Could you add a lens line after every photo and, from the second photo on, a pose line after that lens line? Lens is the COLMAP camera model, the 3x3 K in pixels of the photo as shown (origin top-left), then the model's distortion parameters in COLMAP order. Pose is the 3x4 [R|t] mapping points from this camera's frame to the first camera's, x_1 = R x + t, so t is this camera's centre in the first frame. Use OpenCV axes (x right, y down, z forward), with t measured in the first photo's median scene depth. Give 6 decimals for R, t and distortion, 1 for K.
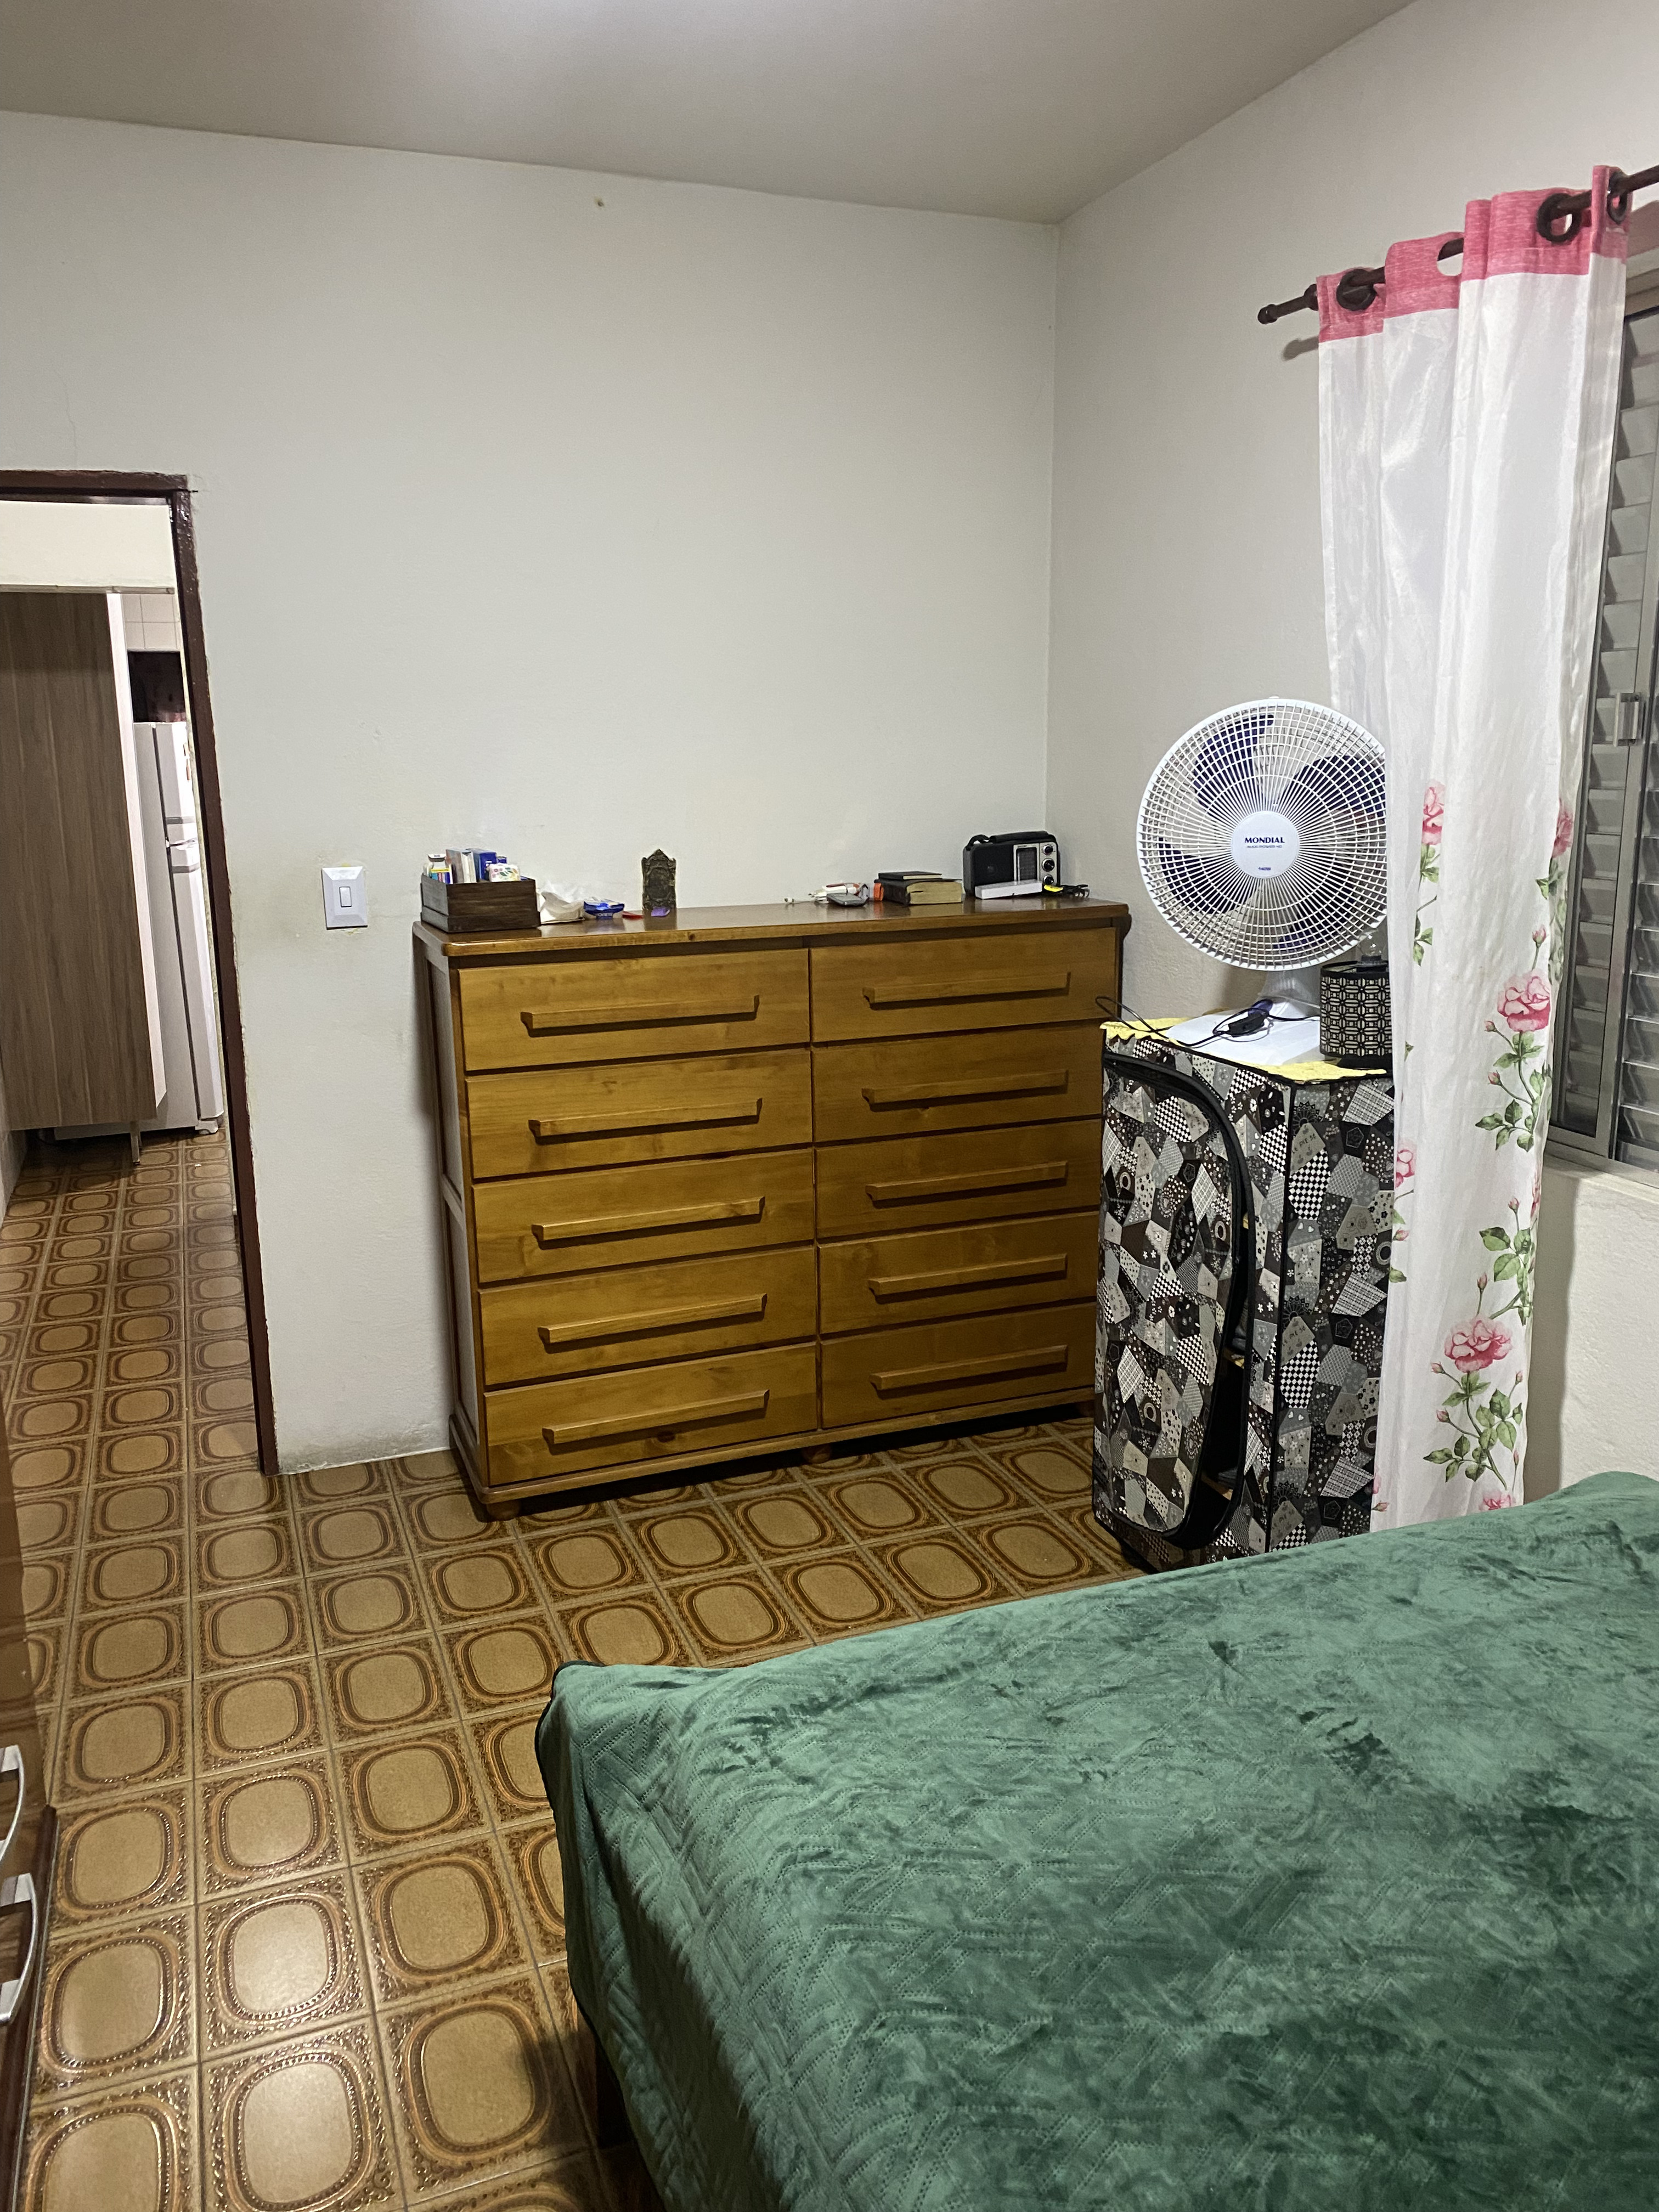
lens RADIAL K [[1661.3, 0, 823.6], [0, 1661.3, 1092.7], [0, 0, 1]] dist [0.010088, -0.009573]
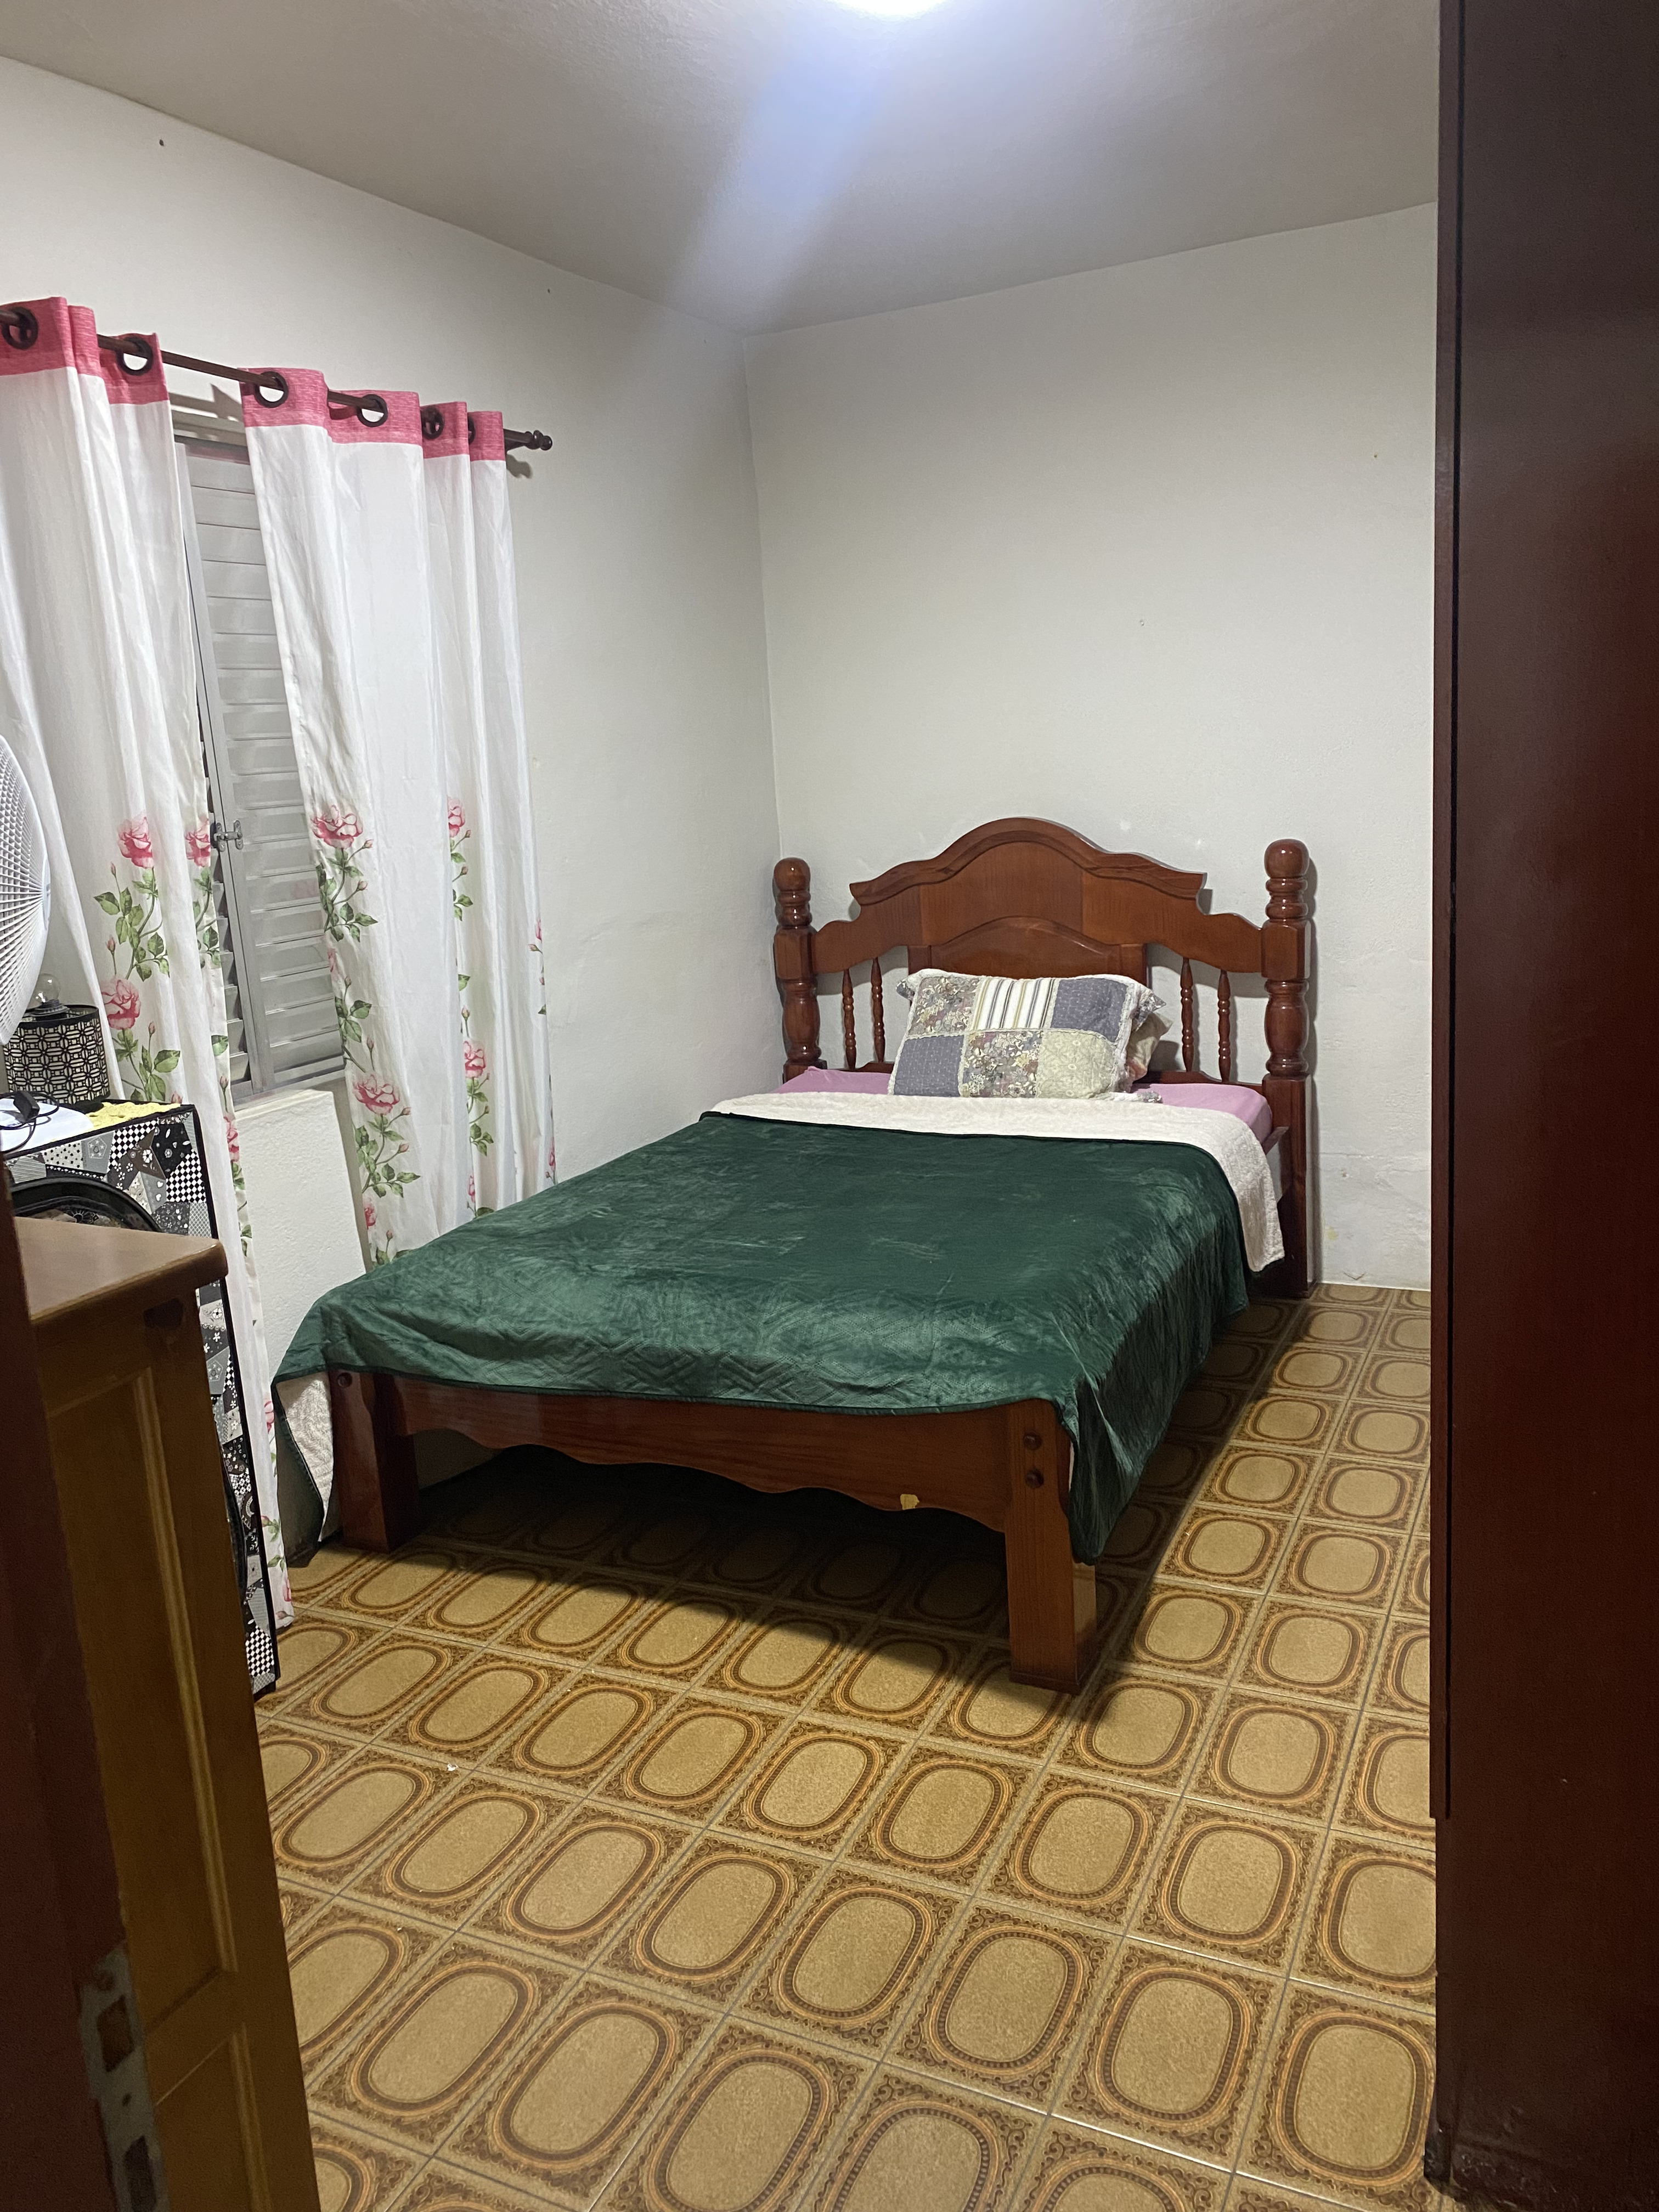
lens RADIAL K [[1661.3, 0, 823.6], [0, 1661.3, 1092.7], [0, 0, 1]] dist [0.010088, -0.009573]
pose [[-0.682361, -0.091507, 0.725266, -0.682678], [0.221519, 0.919602, 0.324441, -0.246276], [-0.696644, 0.382046, -0.607230, 1.292251]]
